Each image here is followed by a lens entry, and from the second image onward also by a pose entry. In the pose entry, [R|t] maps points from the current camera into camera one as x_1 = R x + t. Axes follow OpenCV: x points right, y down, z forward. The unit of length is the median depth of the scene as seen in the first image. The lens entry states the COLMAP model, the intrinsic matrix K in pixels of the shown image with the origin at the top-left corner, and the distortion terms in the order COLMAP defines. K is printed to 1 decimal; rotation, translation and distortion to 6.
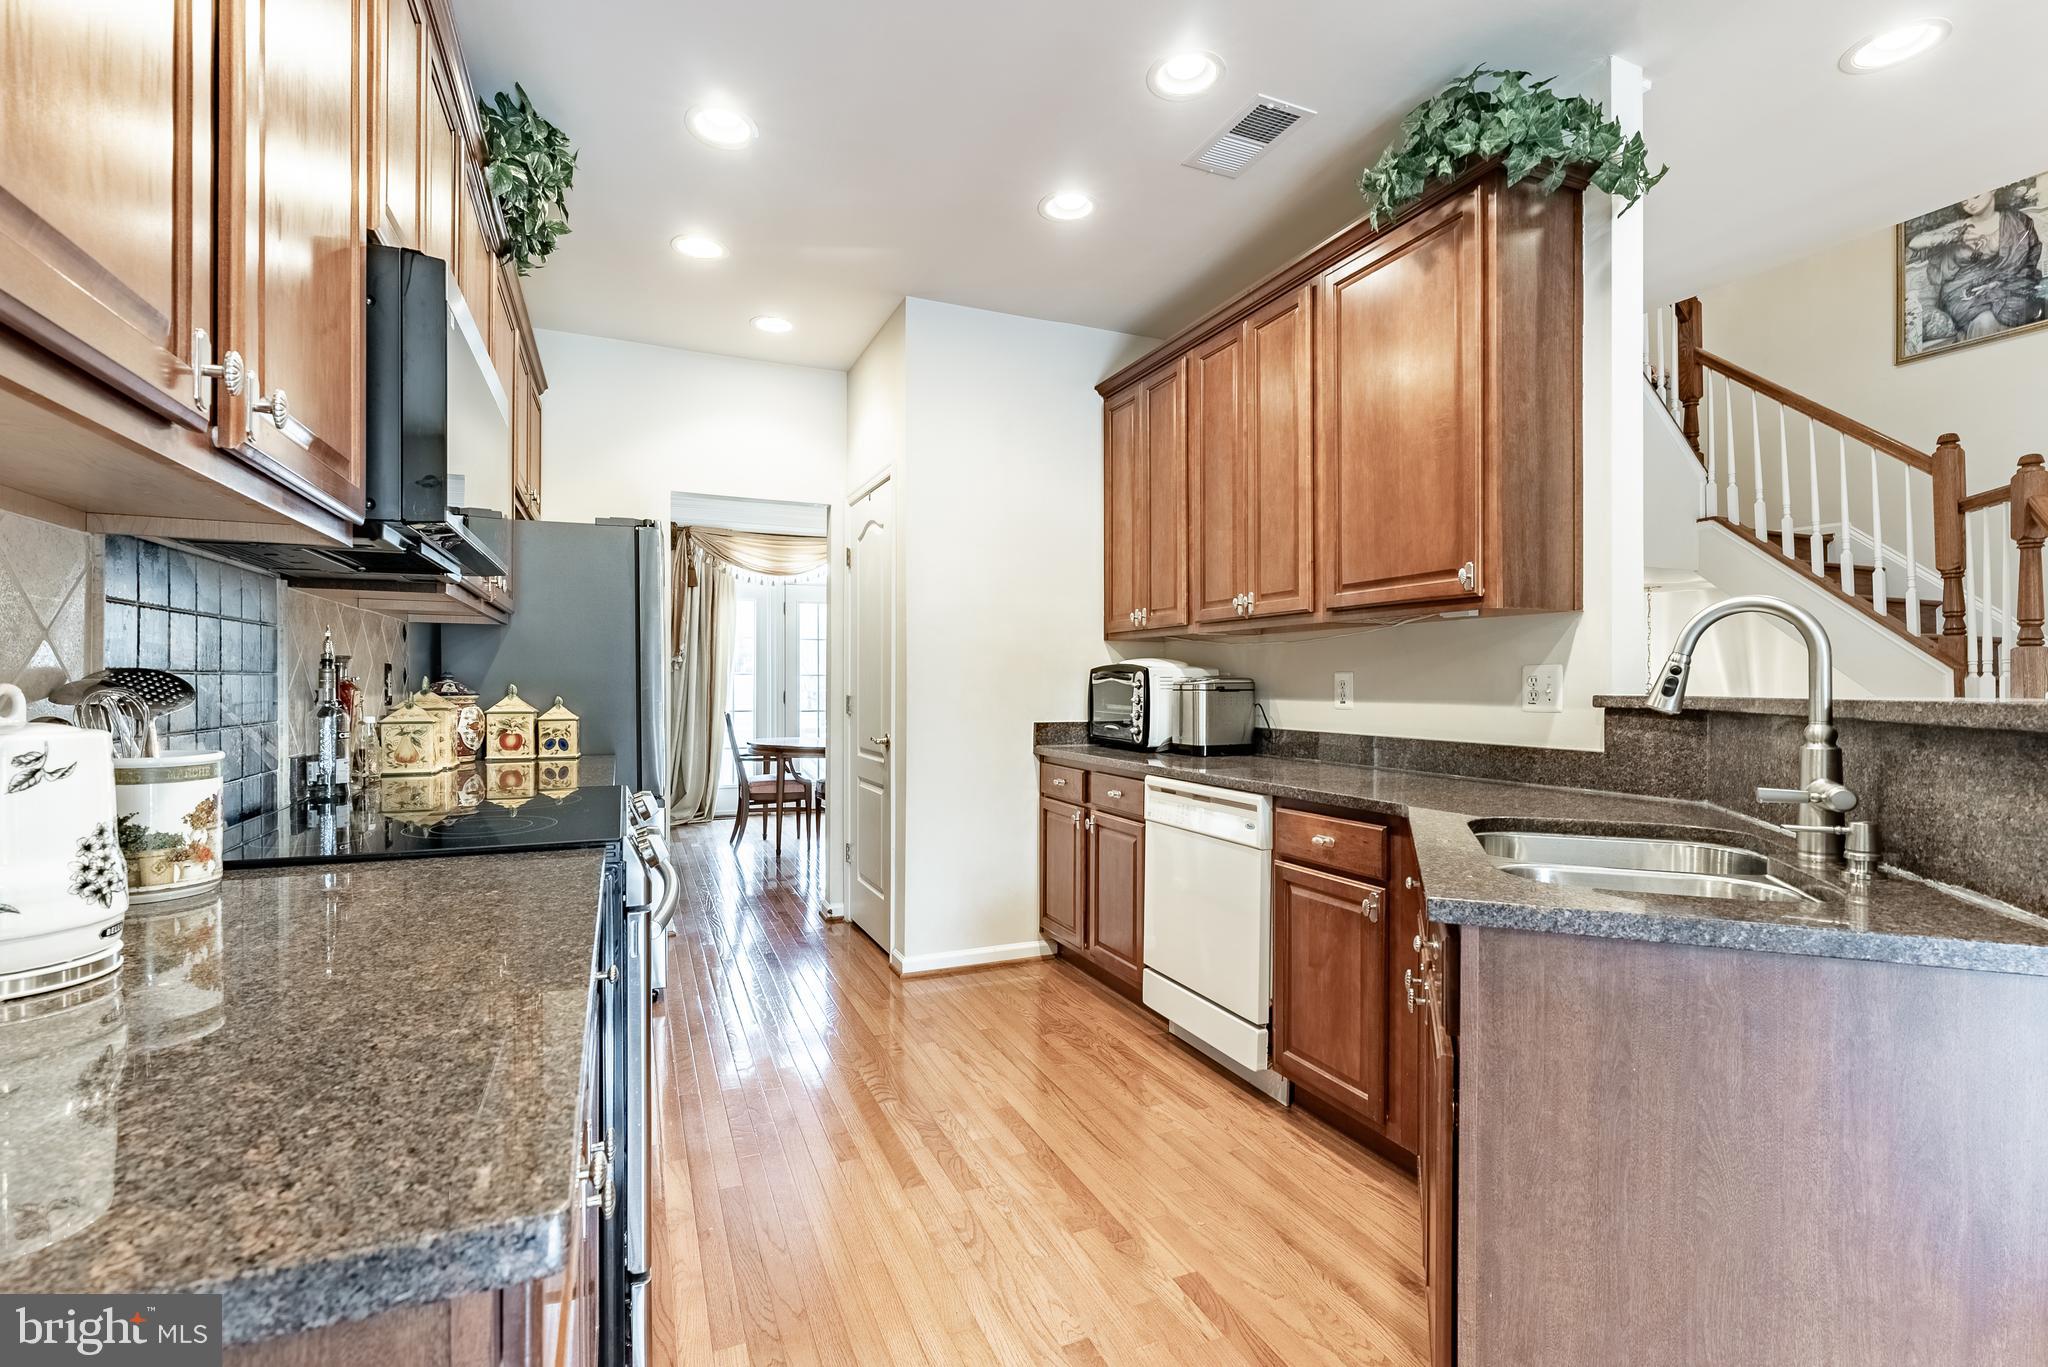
lens RADIAL K [[932.0, 0, 1012.9], [0, 932.0, 687.2], [0, 0, 1]] dist [-0.000350, -0.000422]
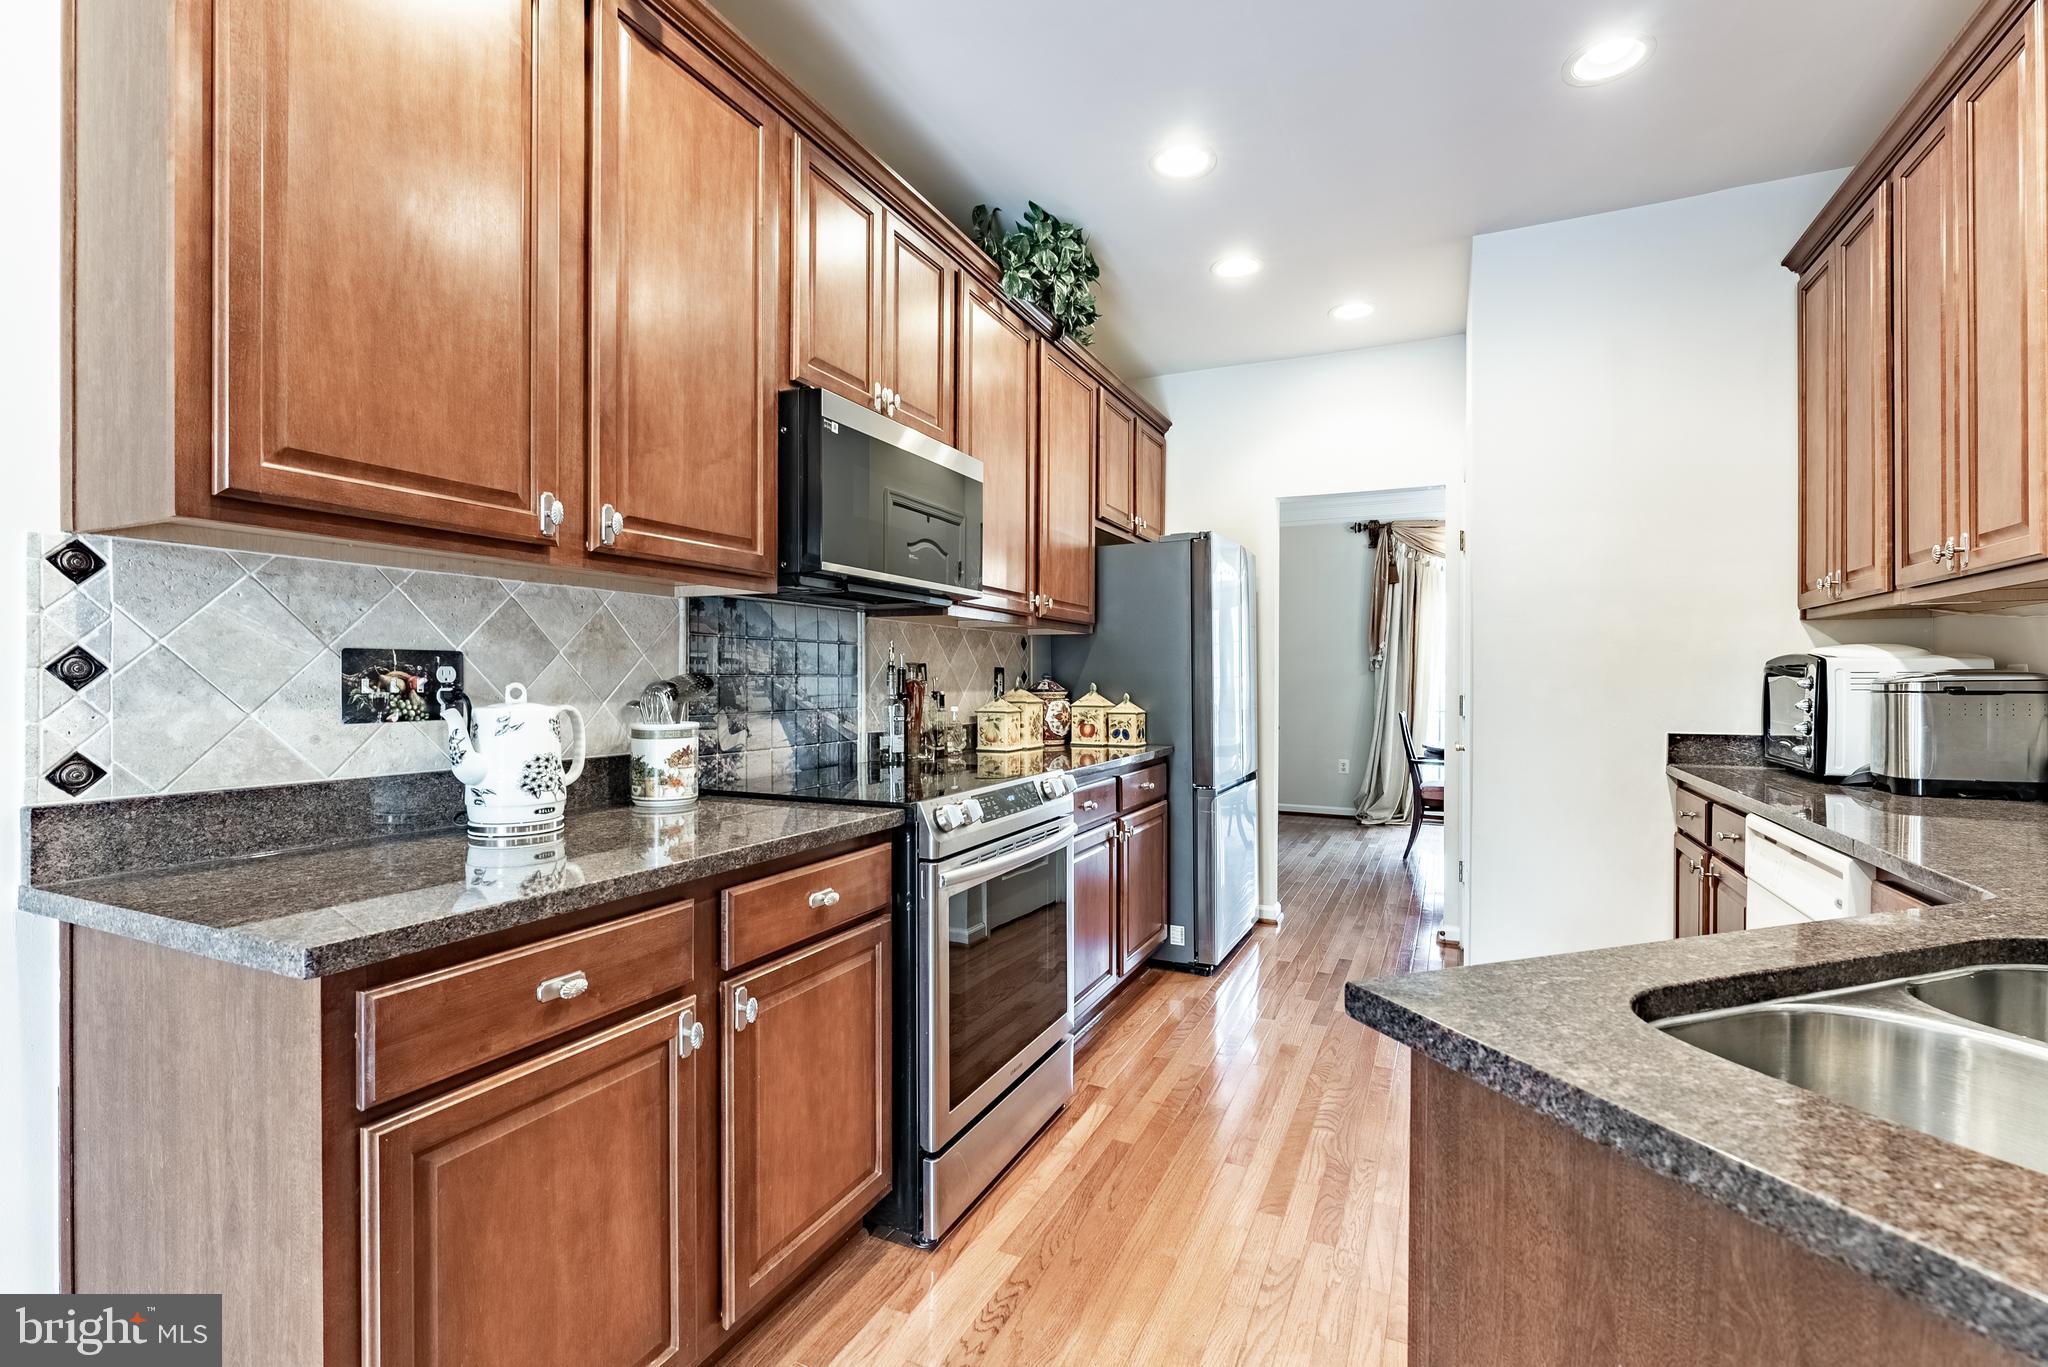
lens RADIAL K [[936.3, 0, 1024.0], [0, 936.3, 683.5], [0, 0, 1]] dist [-0.001232, -0.000472]
pose [[0.659653, 0.000483, -0.751570, 0.406270], [-0.002439, 0.999996, -0.001499, -0.000411], [0.751566, 0.002822, 0.659652, 0.168886]]
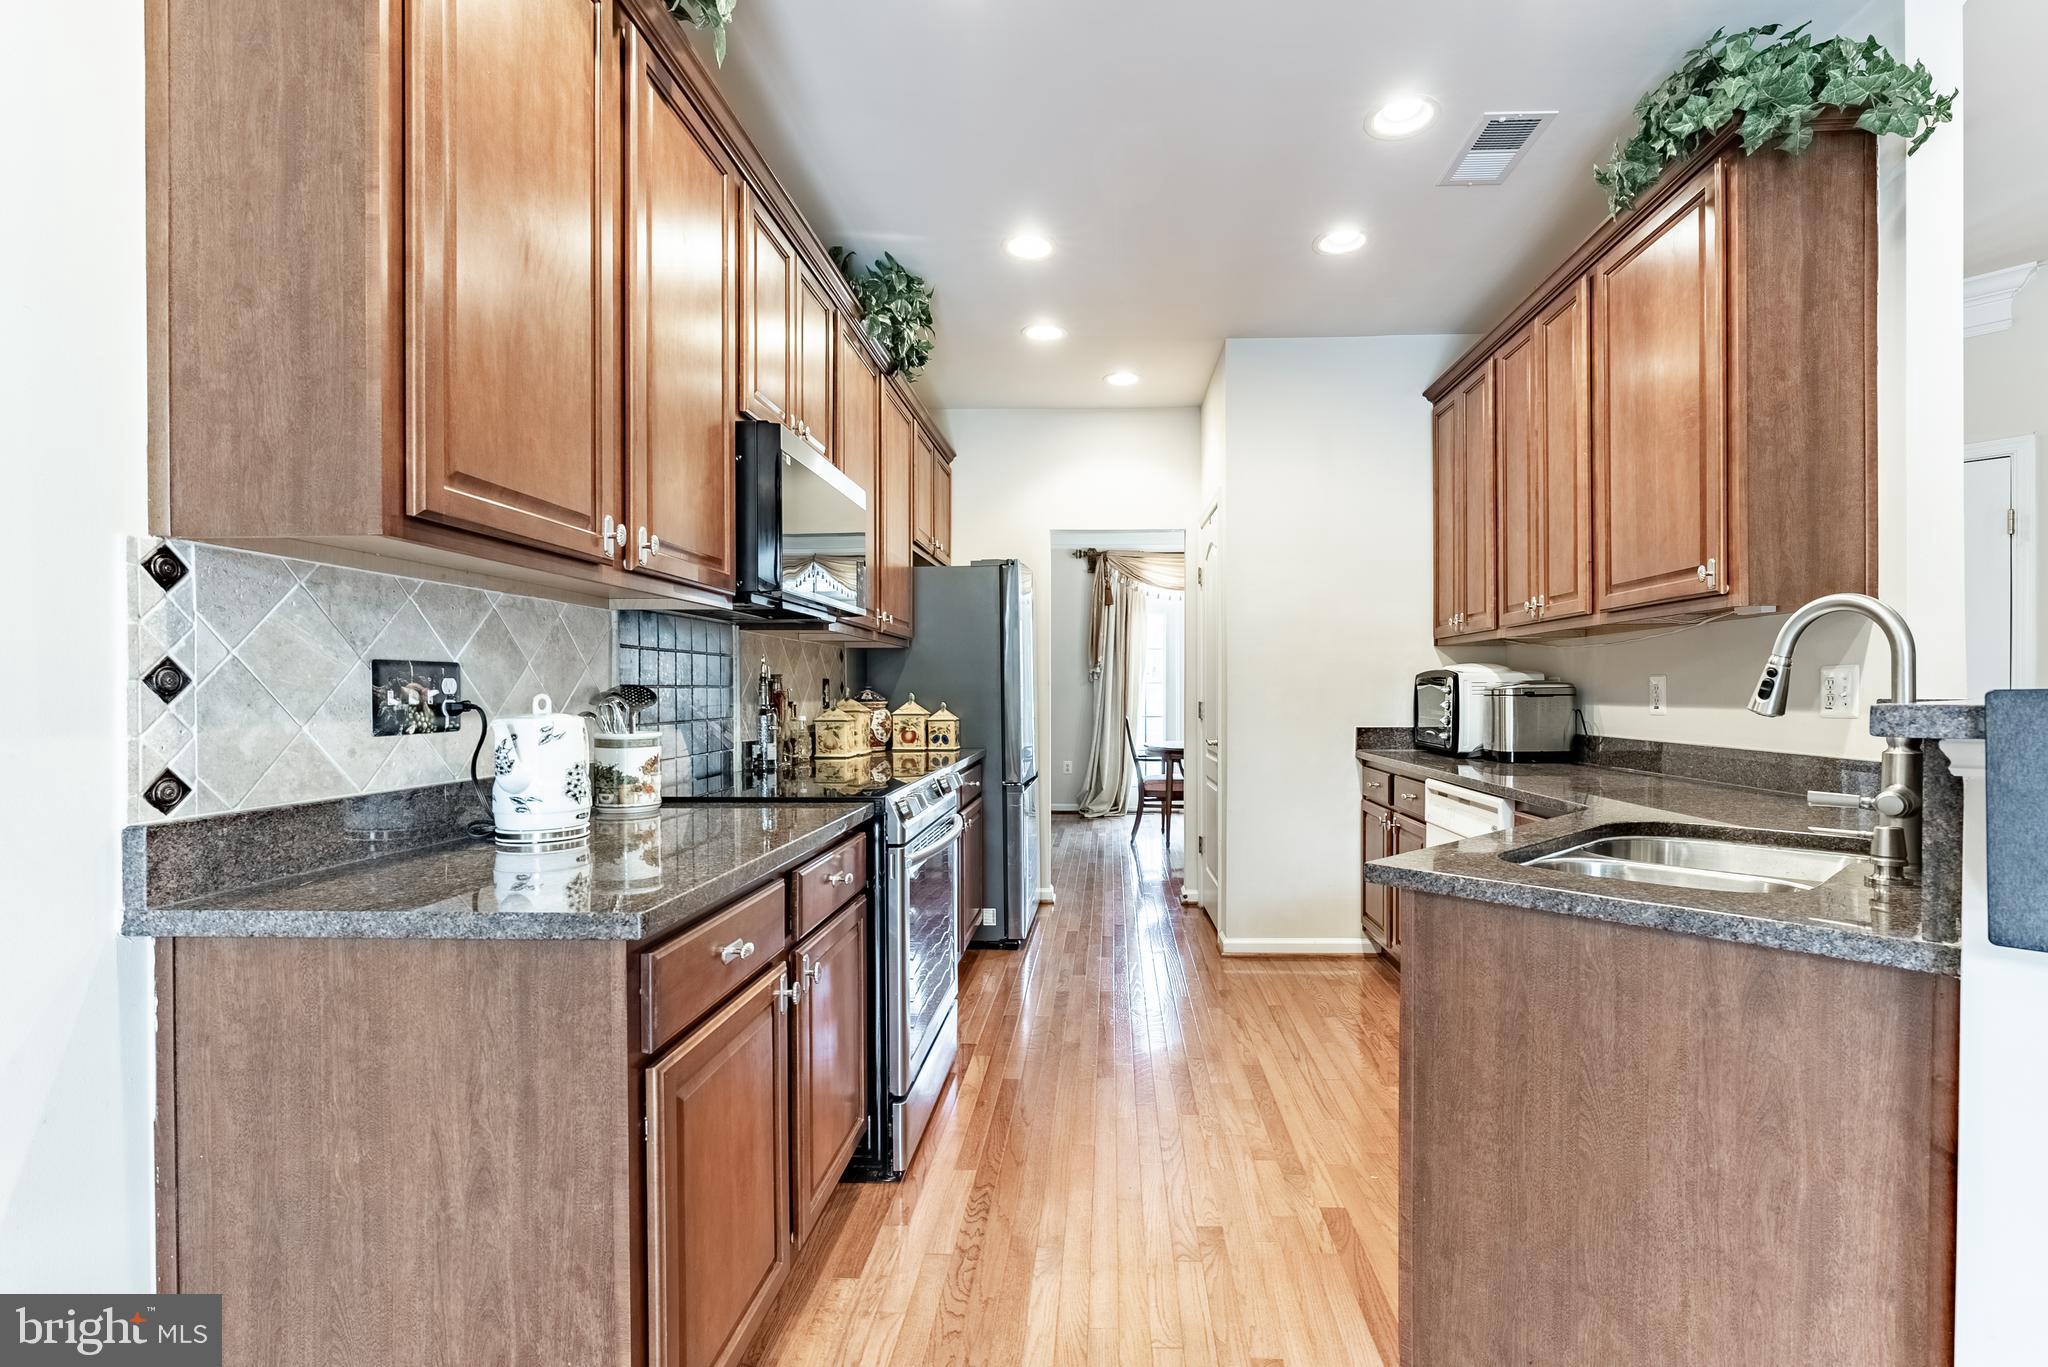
lens RADIAL K [[953.1, 0, 1079.2], [0, 953.1, 699.0], [0, 0, 1]] dist [-0.000424, -0.000206]
pose [[0.905425, -0.002371, -0.424500, 0.315503], [0.004308, 0.999984, 0.003604, 0.001988], [0.424484, -0.005092, 0.905421, -0.145962]]
